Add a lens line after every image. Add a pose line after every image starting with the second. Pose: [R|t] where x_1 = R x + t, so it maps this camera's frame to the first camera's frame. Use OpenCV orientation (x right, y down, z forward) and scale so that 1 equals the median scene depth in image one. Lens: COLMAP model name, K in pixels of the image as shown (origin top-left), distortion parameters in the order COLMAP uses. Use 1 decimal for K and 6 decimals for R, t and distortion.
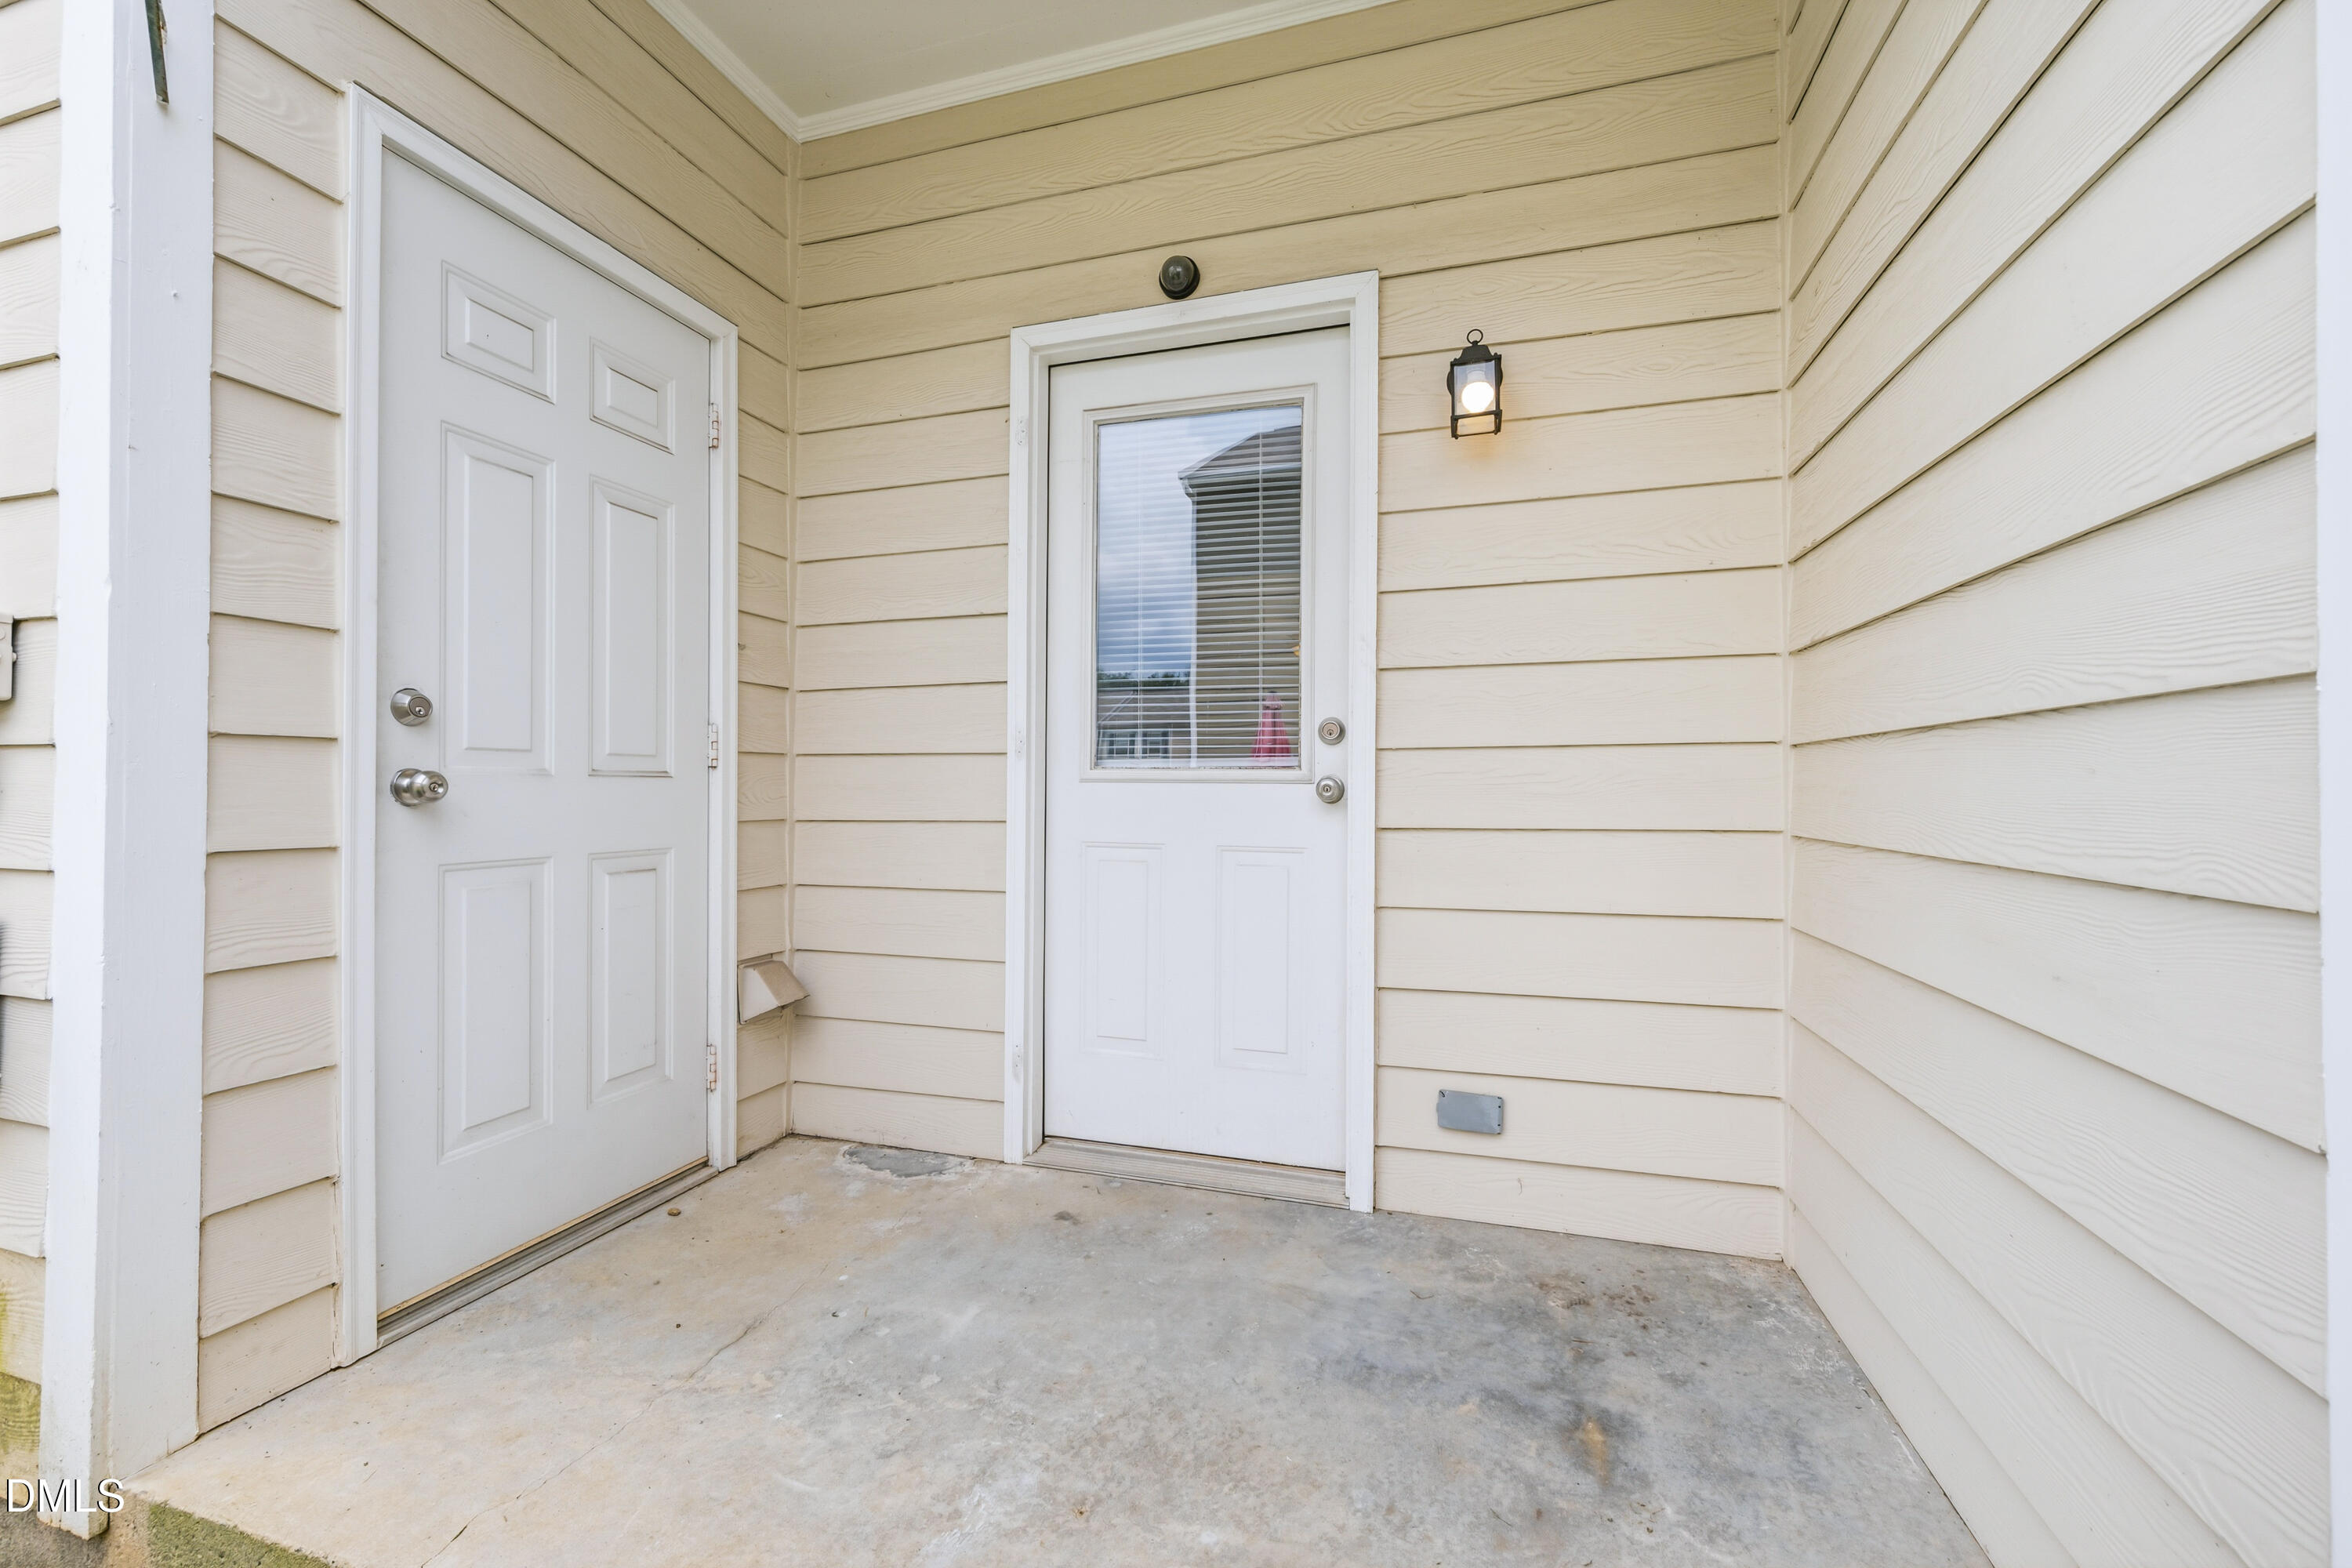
lens RADIAL K [[955.0, 0, 1175.9], [0, 955.0, 779.4], [0, 0, 1]] dist [0.000753, 0.000137]
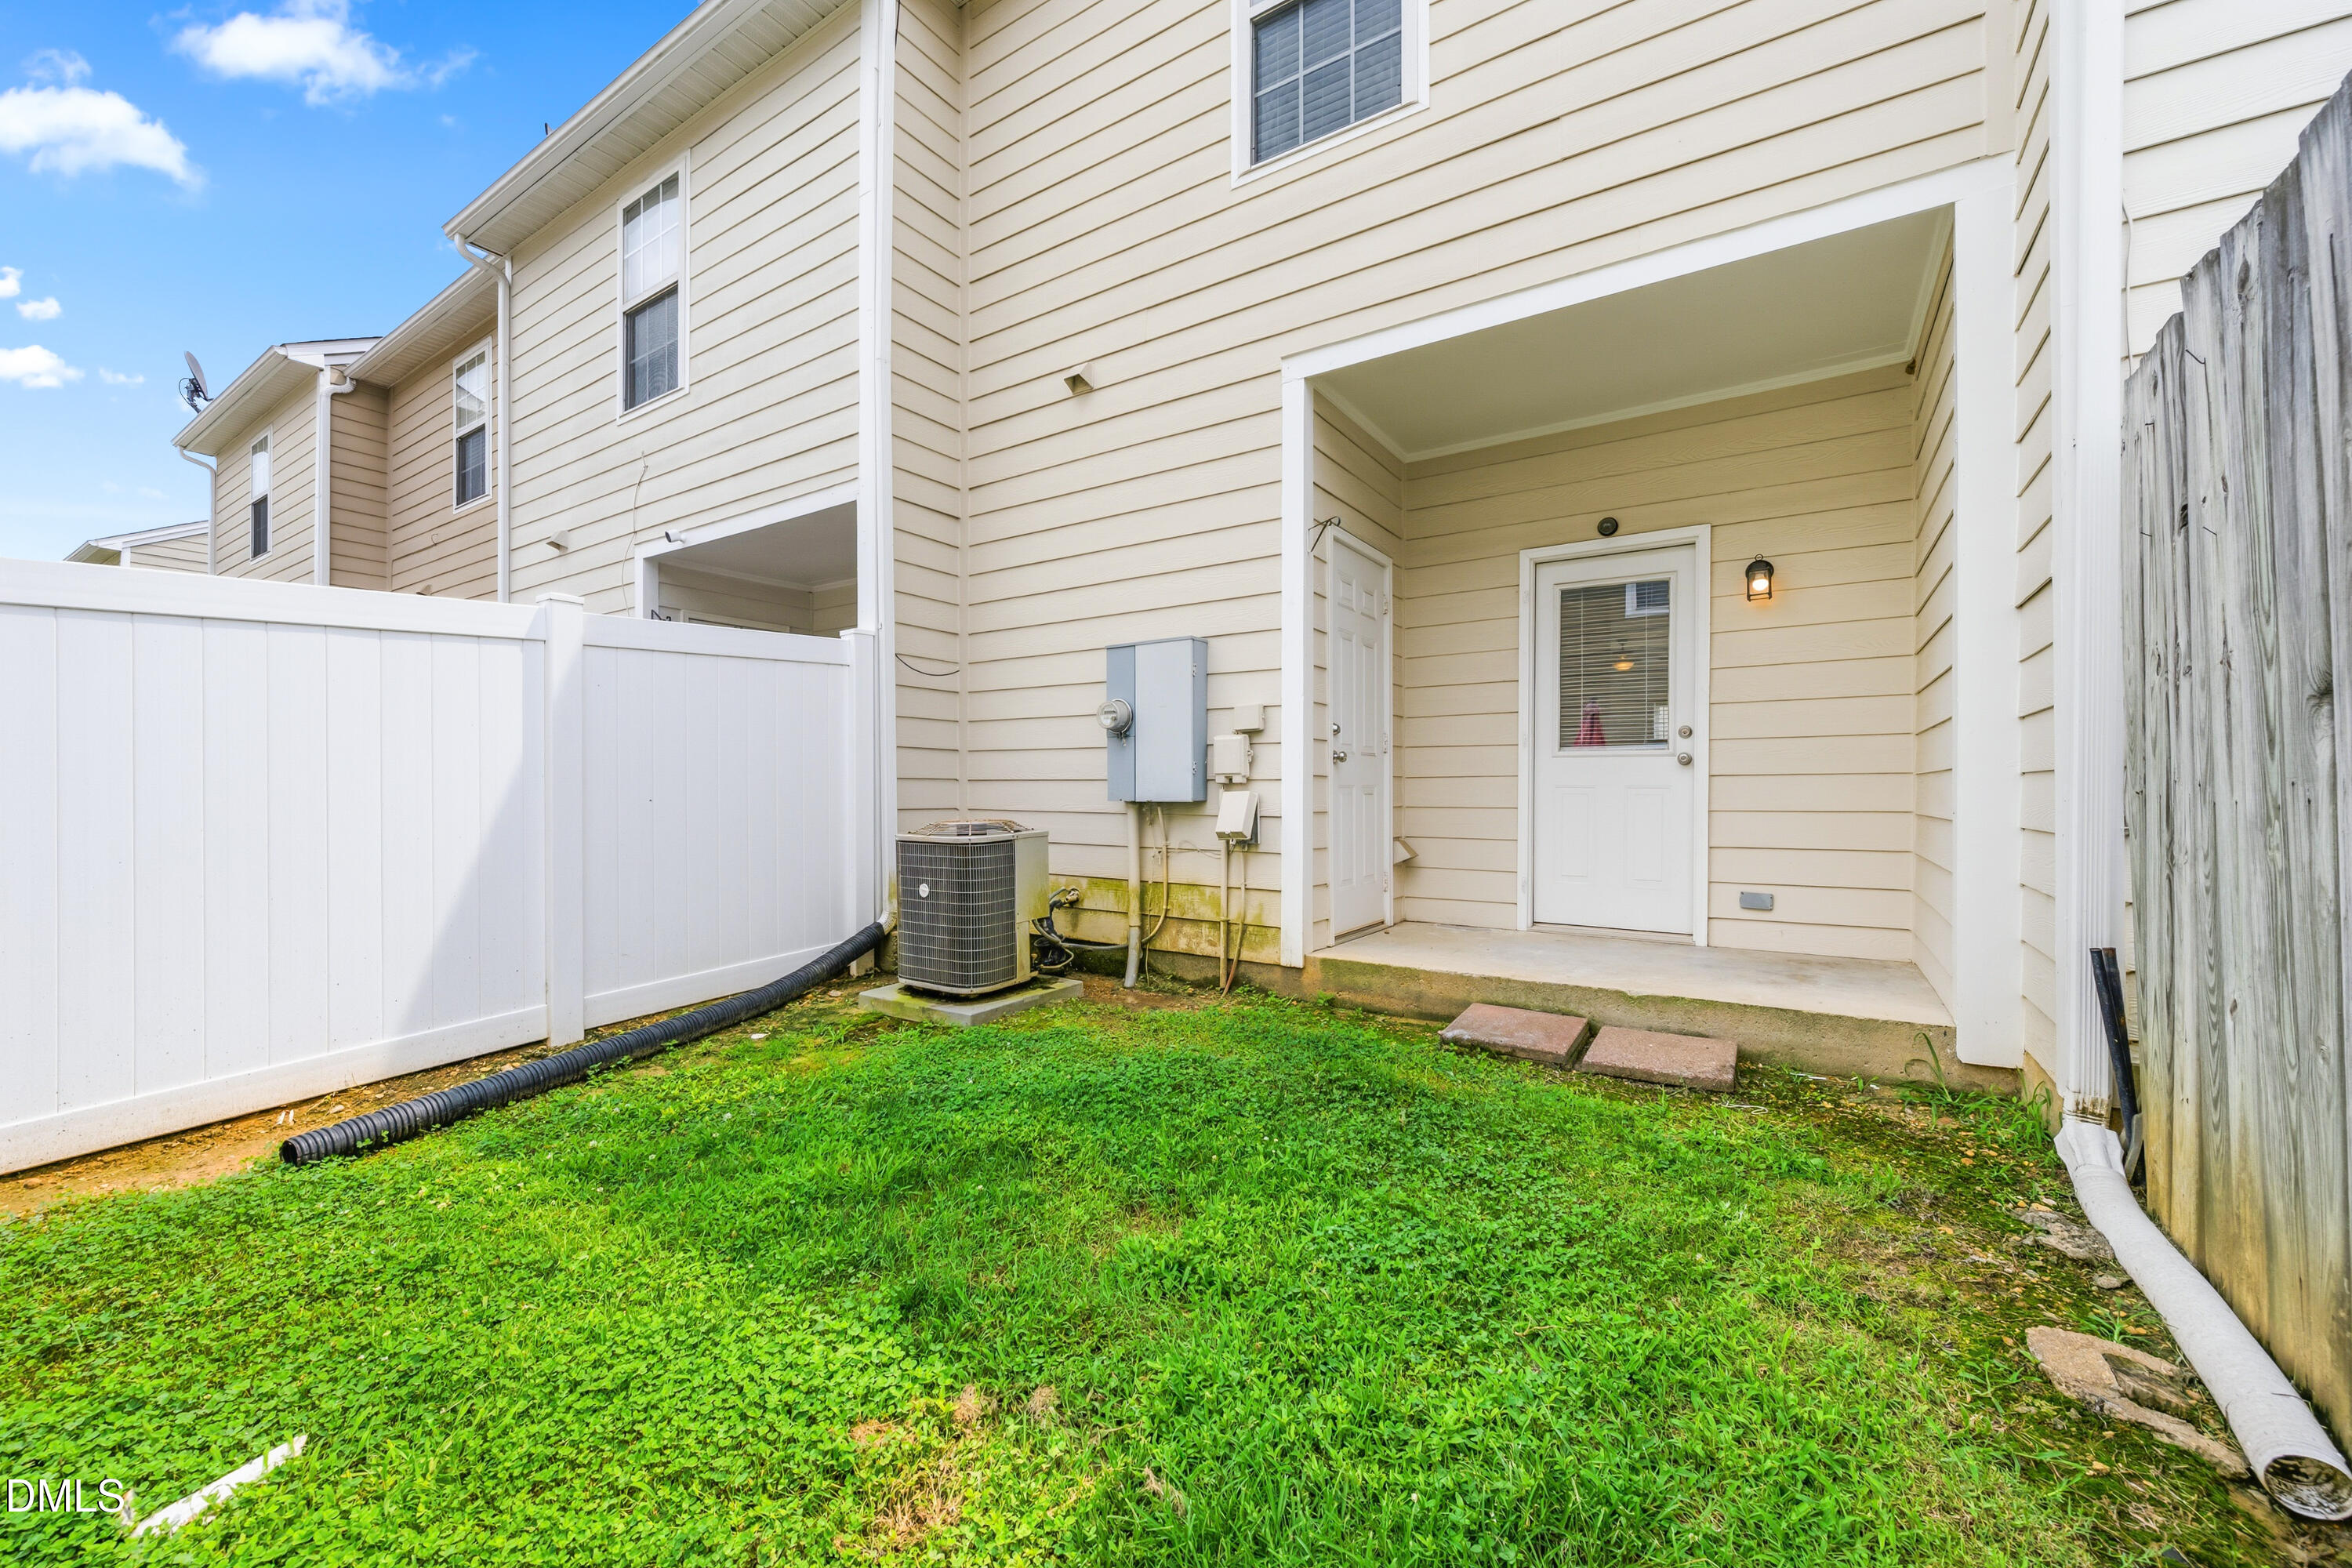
lens RADIAL K [[926.1, 0, 1173.8], [0, 926.1, 786.6], [0, 0, 1]] dist [0.000285, 0.000124]
pose [[0.957290, 0.000110, -0.289130, -0.356533], [0.001258, 0.999989, 0.004546, 0.065272], [0.289127, -0.004715, 0.957279, -1.410126]]
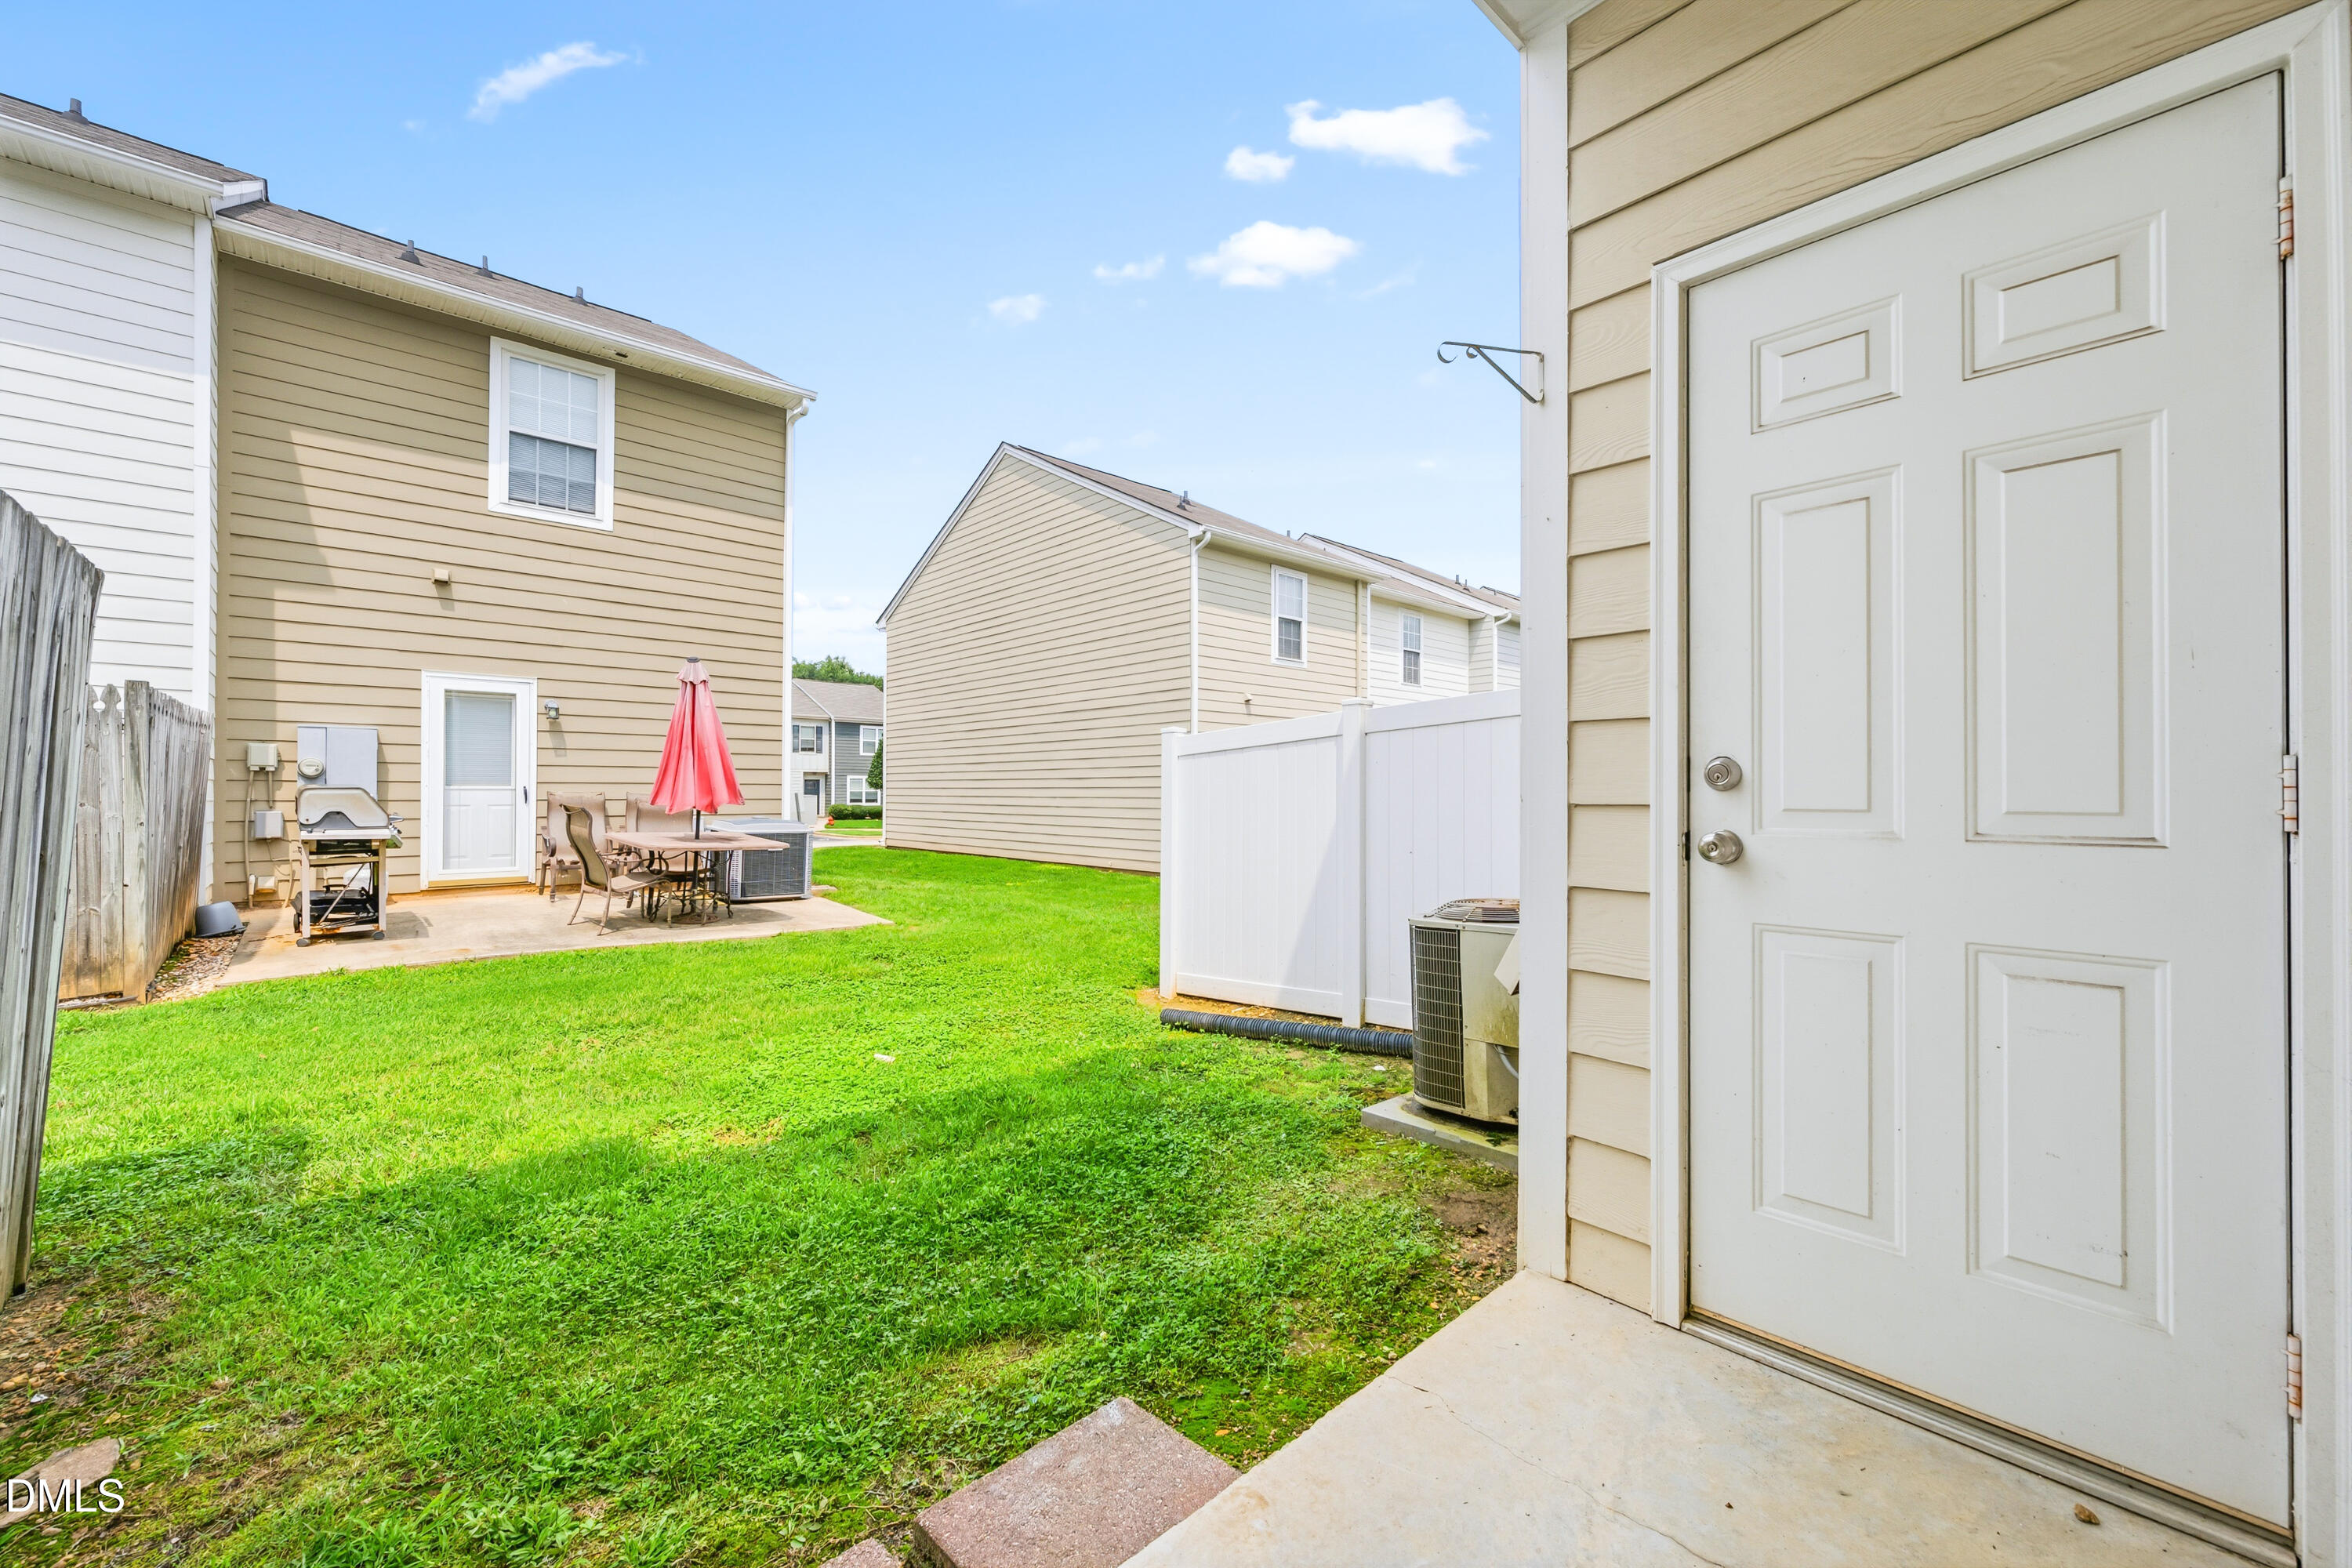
lens RADIAL K [[921.0, 0, 1167.8], [0, 921.0, 783.8], [0, 0, 1]] dist [0.001180, 0.000174]
pose [[-0.512003, -0.007548, -0.858950, 0.336192], [0.007819, 0.999879, -0.013448, -0.042717], [0.858948, -0.013602, -0.511882, 0.777483]]
